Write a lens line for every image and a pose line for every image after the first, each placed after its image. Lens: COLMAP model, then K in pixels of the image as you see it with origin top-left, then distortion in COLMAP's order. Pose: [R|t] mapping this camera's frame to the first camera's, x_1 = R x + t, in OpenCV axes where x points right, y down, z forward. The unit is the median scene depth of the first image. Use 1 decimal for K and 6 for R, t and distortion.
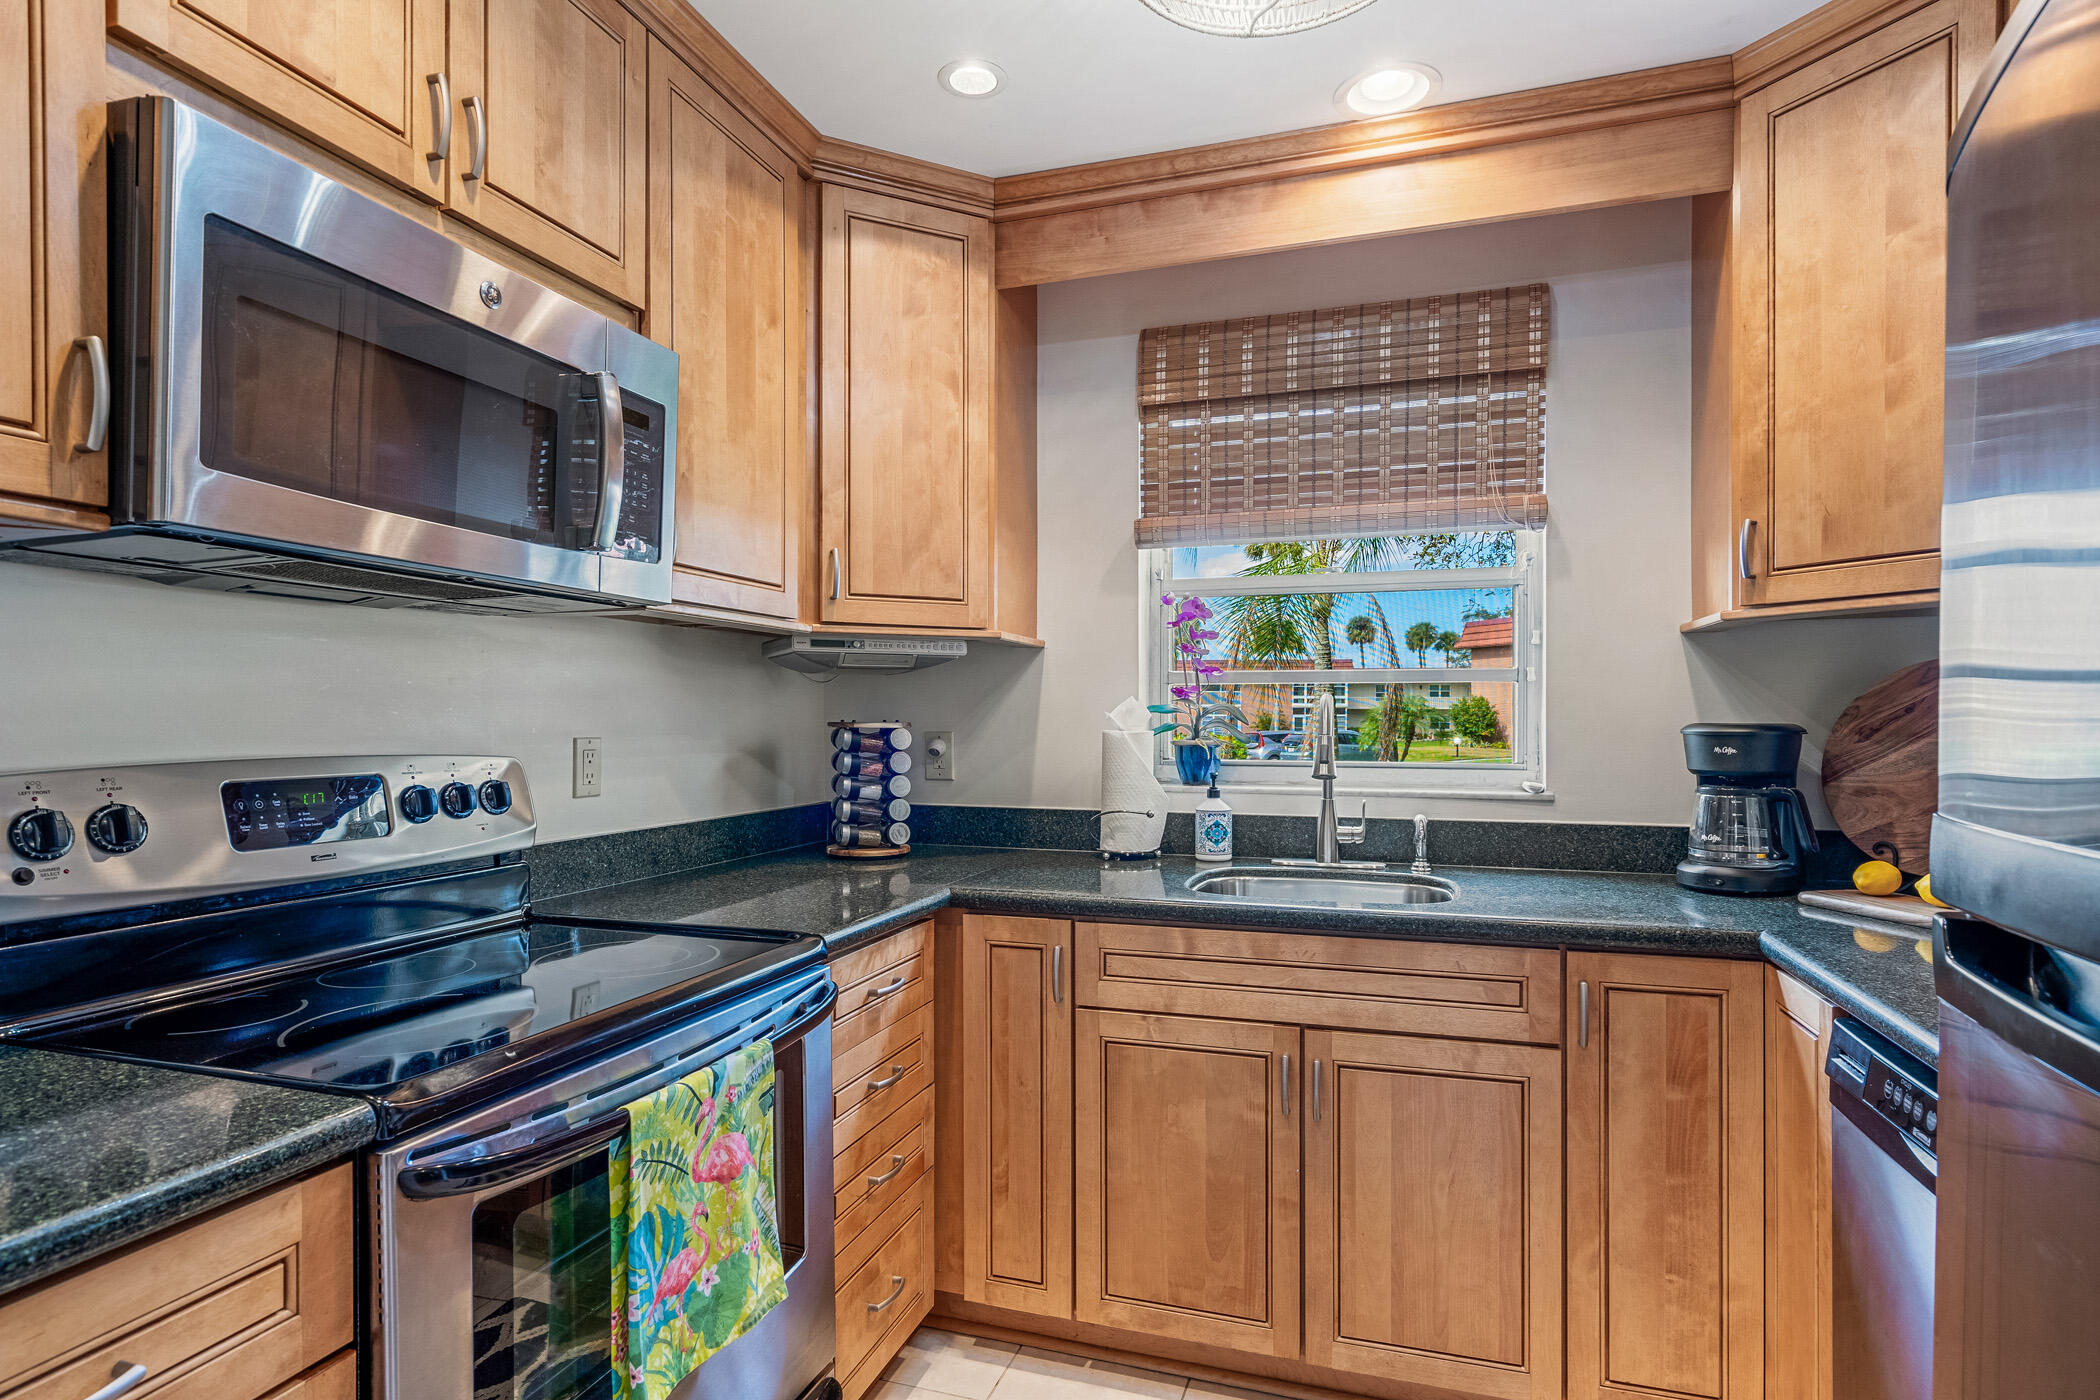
lens RADIAL K [[1096.5, 0, 1051.5], [0, 1096.5, 733.2], [0, 0, 1]] dist [0.005248, 0.001875]
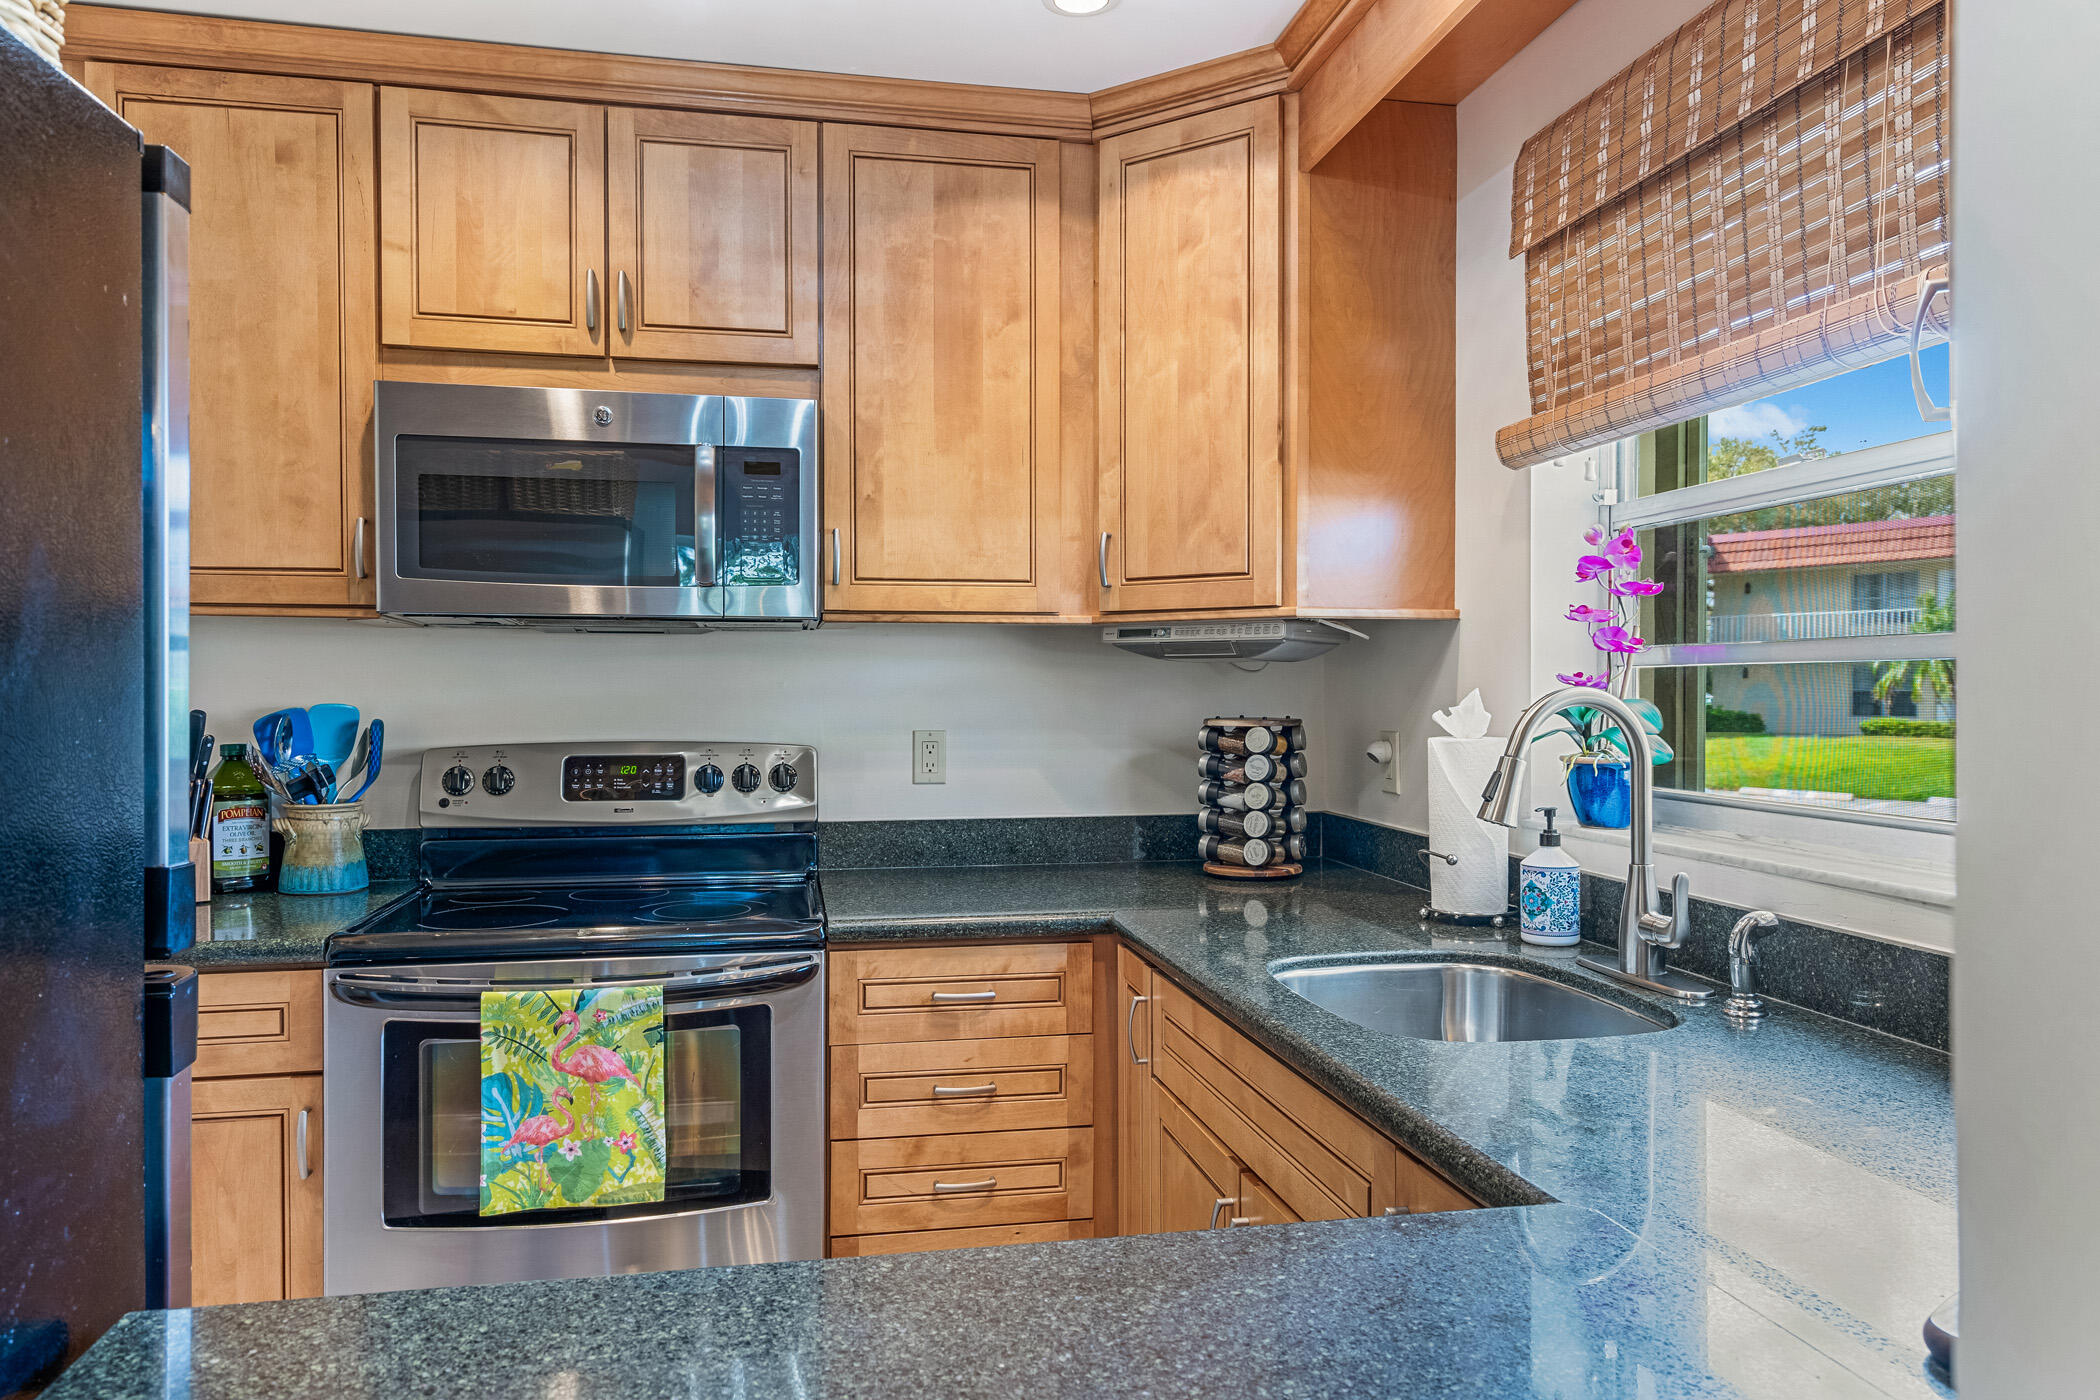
lens RADIAL K [[1398.2, 0, 1053.4], [0, 1398.2, 705.6], [0, 0, 1]] dist [0.008994, -0.000099]
pose [[0.489170, 0.010527, -0.872125, 0.918789], [-0.011229, 0.999920, 0.005771, -0.032189], [0.872116, 0.006970, 0.489249, 0.436974]]
